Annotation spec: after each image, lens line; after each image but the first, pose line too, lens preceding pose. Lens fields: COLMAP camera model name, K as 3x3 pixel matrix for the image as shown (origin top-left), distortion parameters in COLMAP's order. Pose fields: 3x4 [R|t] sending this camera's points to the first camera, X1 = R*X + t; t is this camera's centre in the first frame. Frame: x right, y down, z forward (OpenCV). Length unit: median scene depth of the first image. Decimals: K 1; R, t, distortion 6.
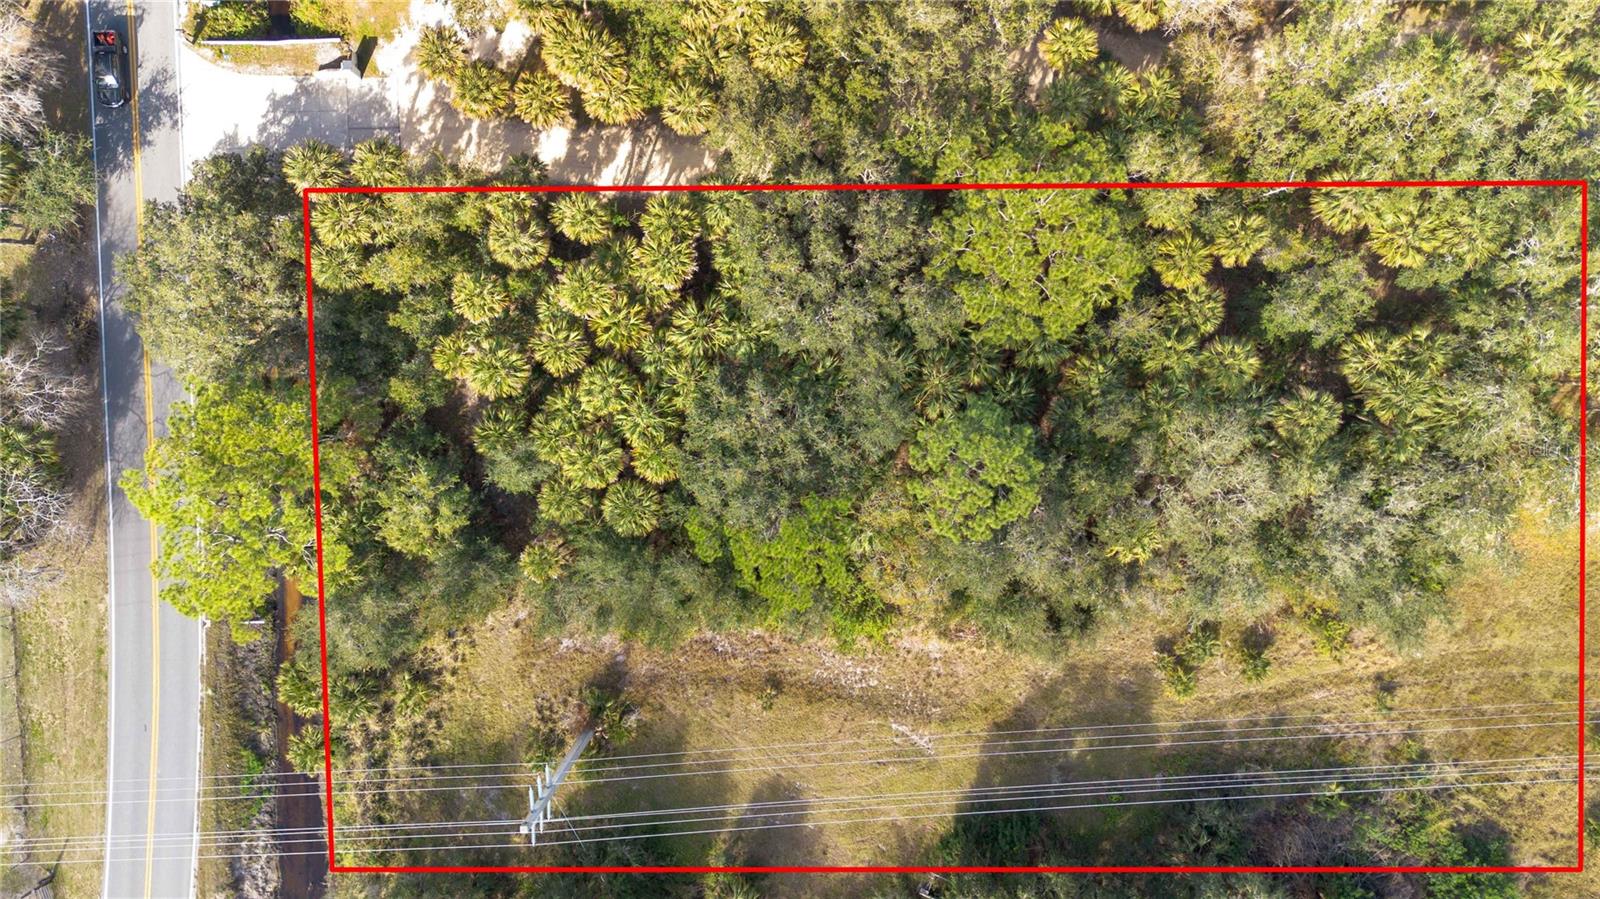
lens RADIAL K [[1132.7, 0, 800.0], [0, 1132.7, 449.5], [0, 0, 1]] dist [0.067130, -0.070480]
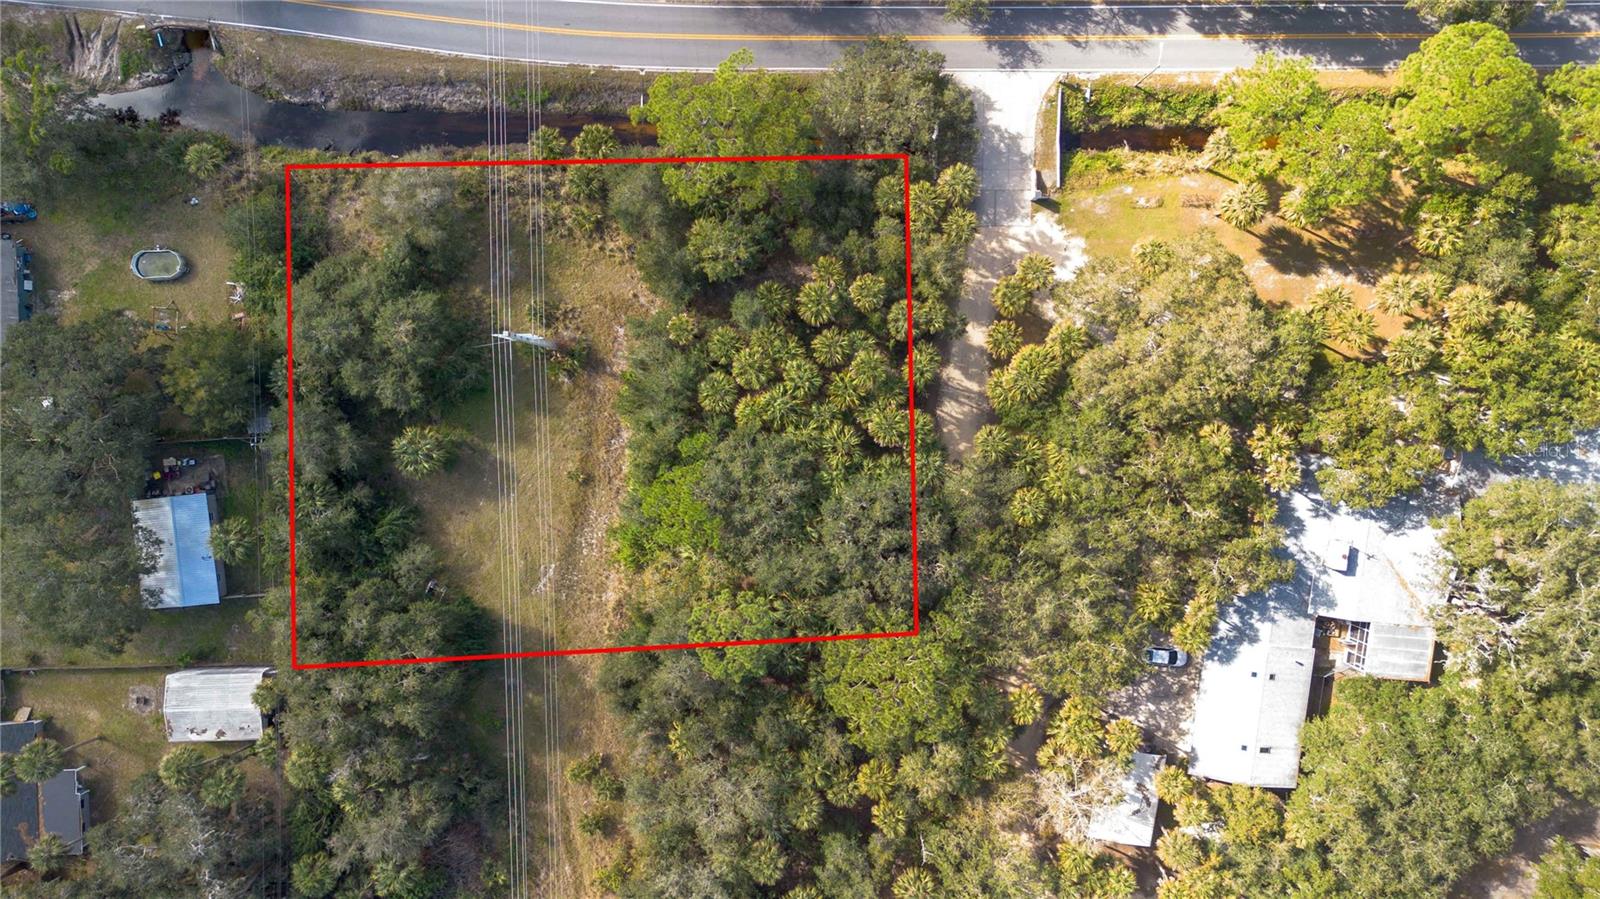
lens RADIAL K [[1132.7, 0, 800.0], [0, 1132.7, 449.5], [0, 0, 1]] dist [0.067130, -0.070480]
pose [[-0.032573, 0.999046, 0.029099, -0.122020], [-0.999086, -0.031740, -0.028635, -0.013566], [-0.027684, -0.030006, 0.999166, -0.430916]]
